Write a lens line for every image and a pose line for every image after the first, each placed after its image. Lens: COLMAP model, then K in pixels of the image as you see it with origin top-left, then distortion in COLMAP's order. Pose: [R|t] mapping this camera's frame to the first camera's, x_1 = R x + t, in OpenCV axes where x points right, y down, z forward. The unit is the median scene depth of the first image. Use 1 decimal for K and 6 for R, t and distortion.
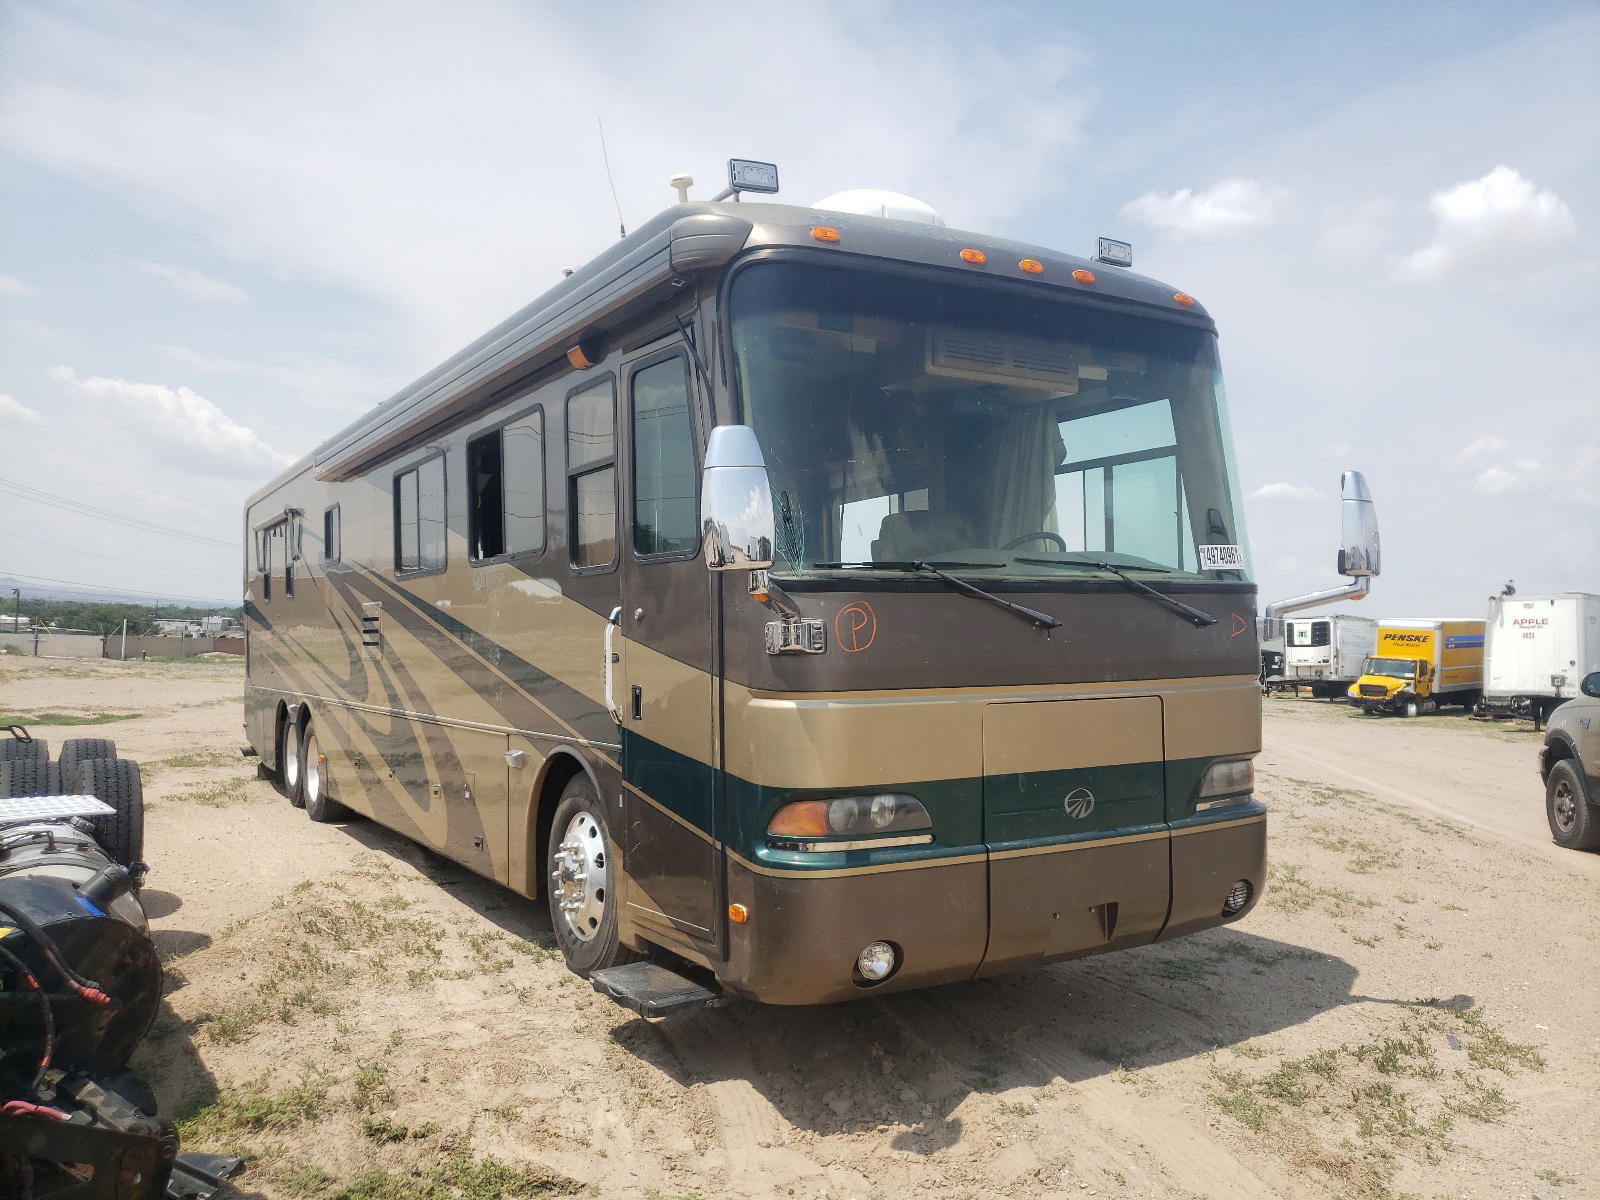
lens RADIAL K [[1224.8, 0, 800.0], [0, 1224.8, 600.0], [0, 0, 1]] dist [-0.012955, -0.008138]
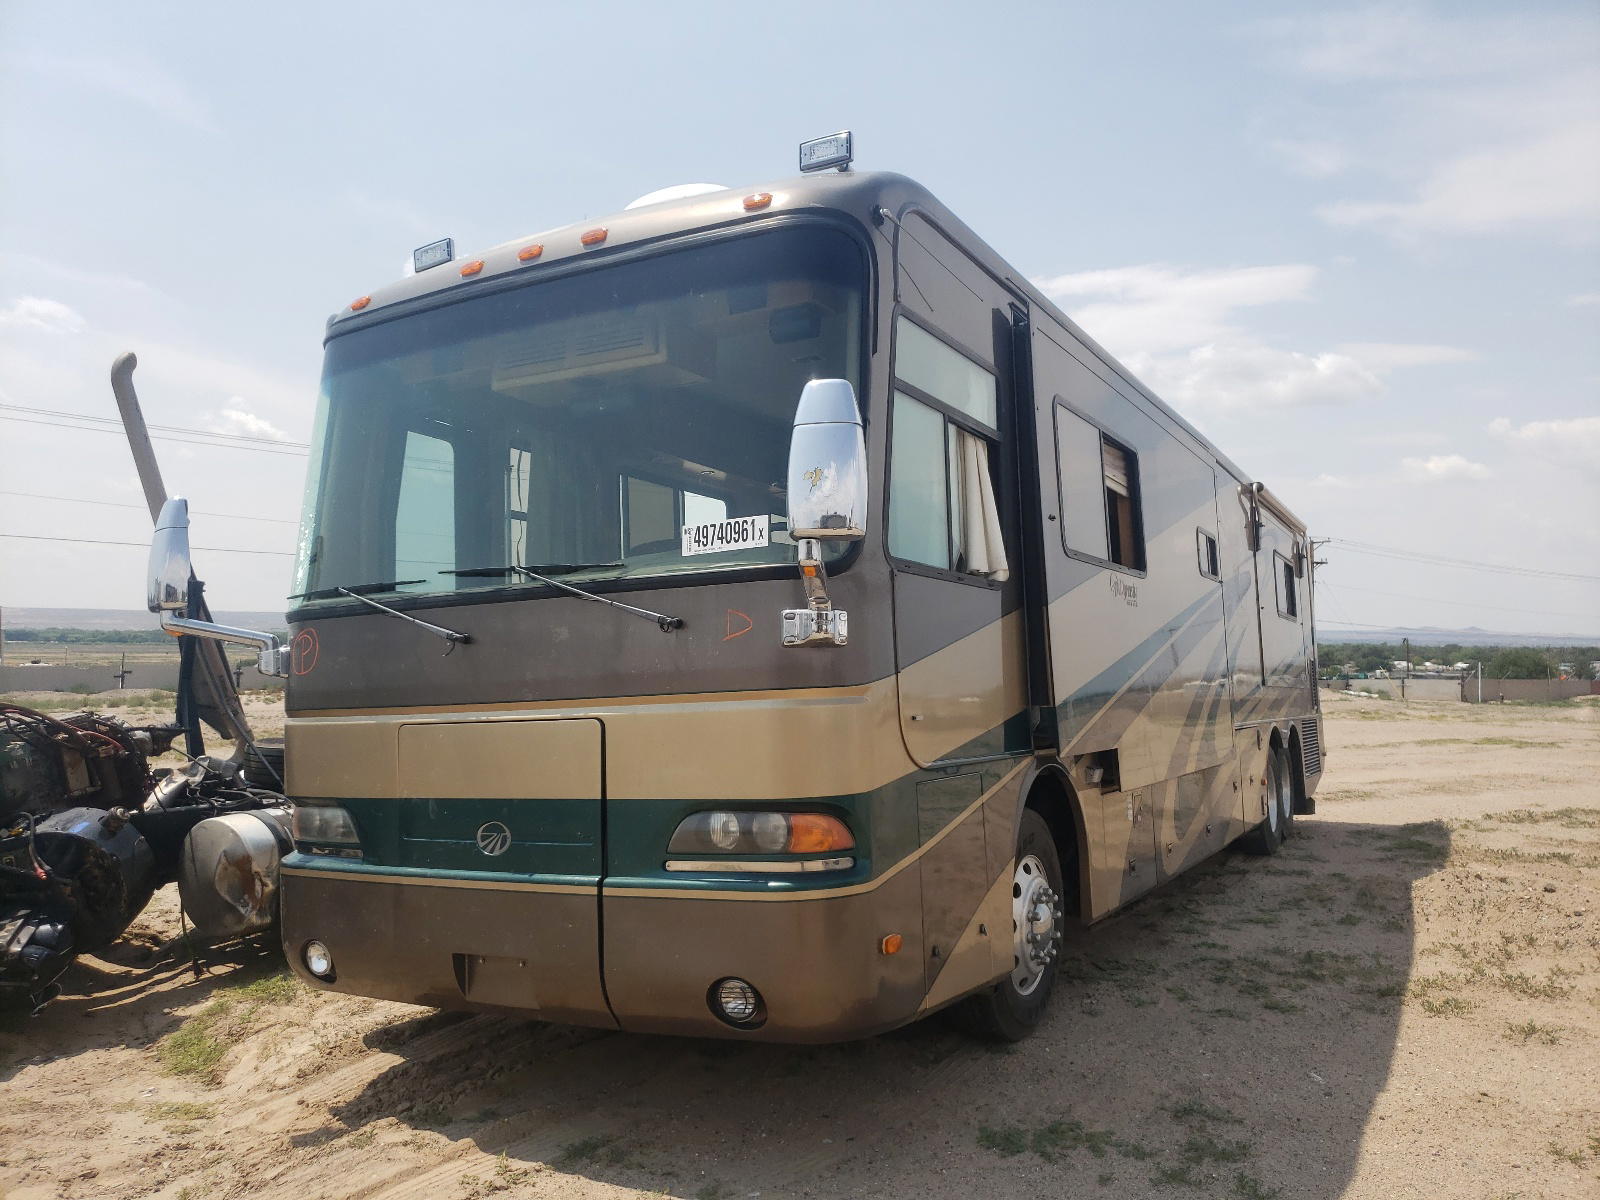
lens RADIAL K [[1213.4, 0, 820.8], [0, 1213.4, 596.7], [0, 0, 1]] dist [0.003557, 0.017385]
pose [[0.512040, -0.082363, -0.855003, 1.046932], [0.049200, 0.996570, -0.066536, 0.057451], [0.857551, -0.007997, 0.514337, 0.697305]]
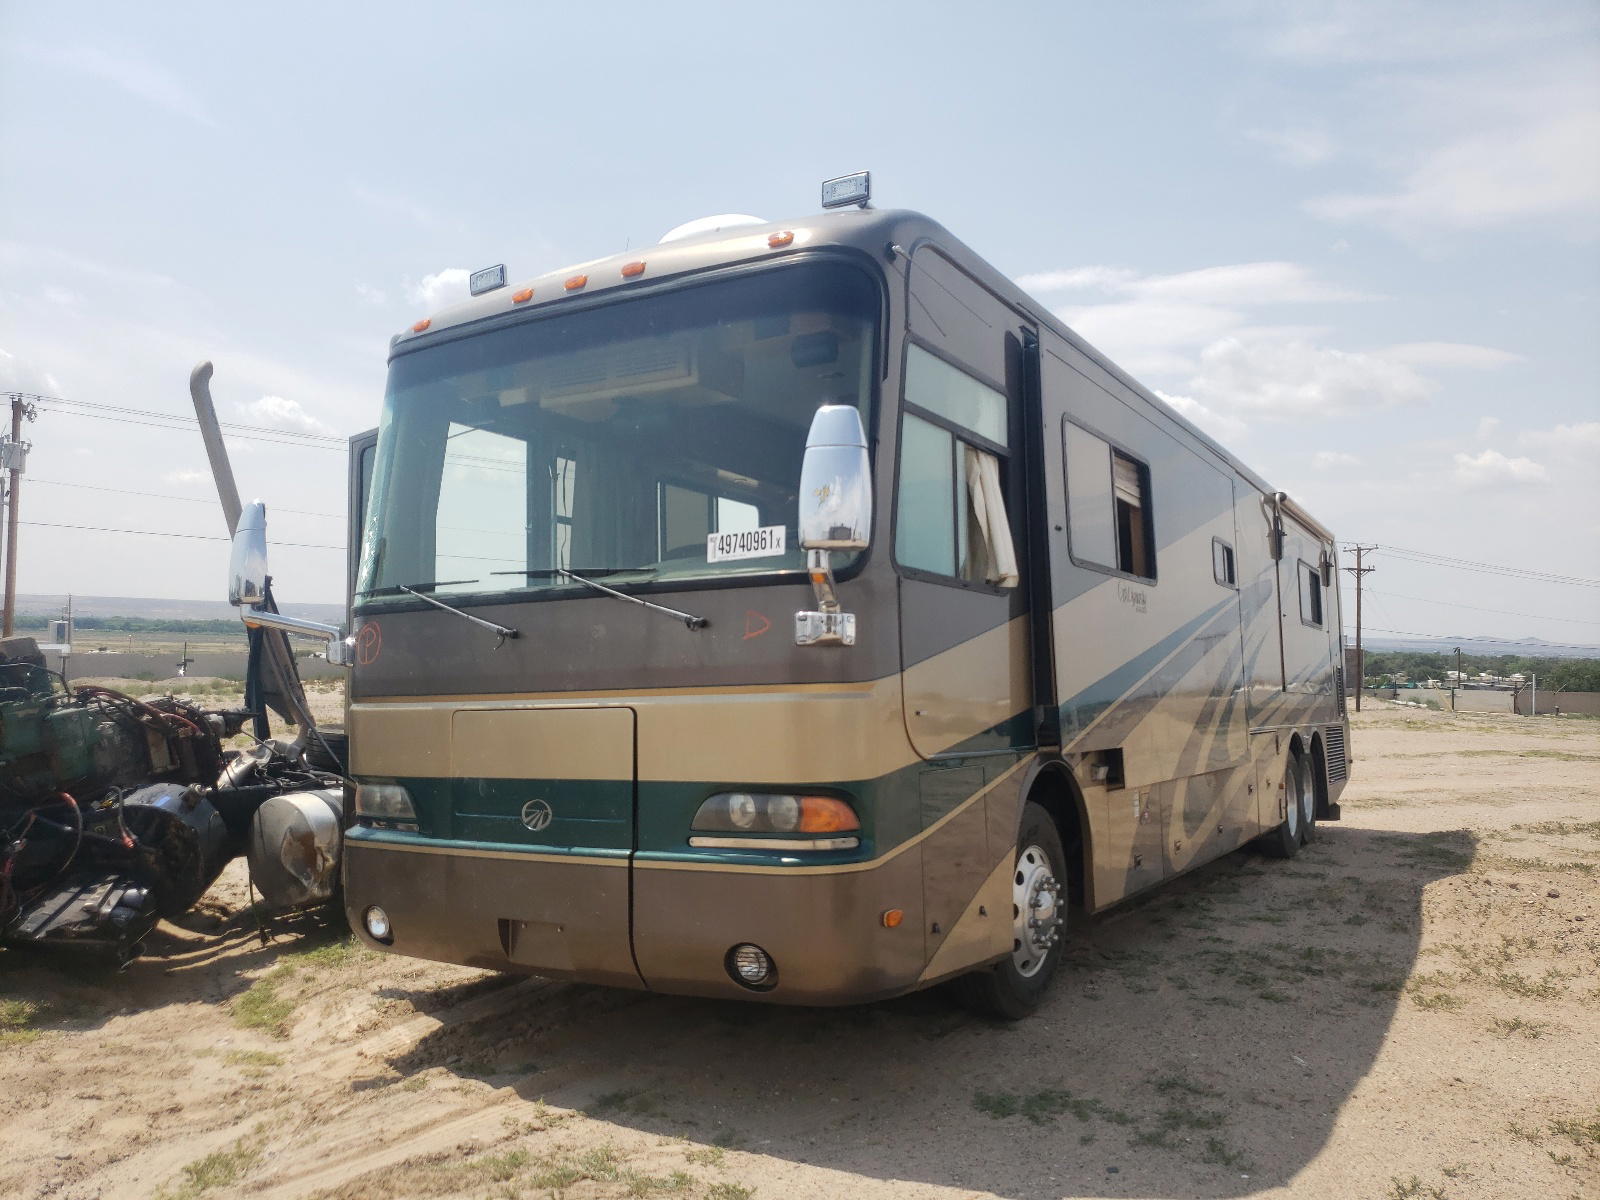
lens RADIAL K [[1230.2, 0, 800.0], [0, 1230.2, 600.0], [0, 0, 1]] dist [0.017539, -0.001337]
pose [[0.464937, -0.072596, -0.882362, 1.133546], [0.031920, 0.997359, -0.065238, 0.060951], [0.884768, 0.002166, 0.466027, 0.673681]]
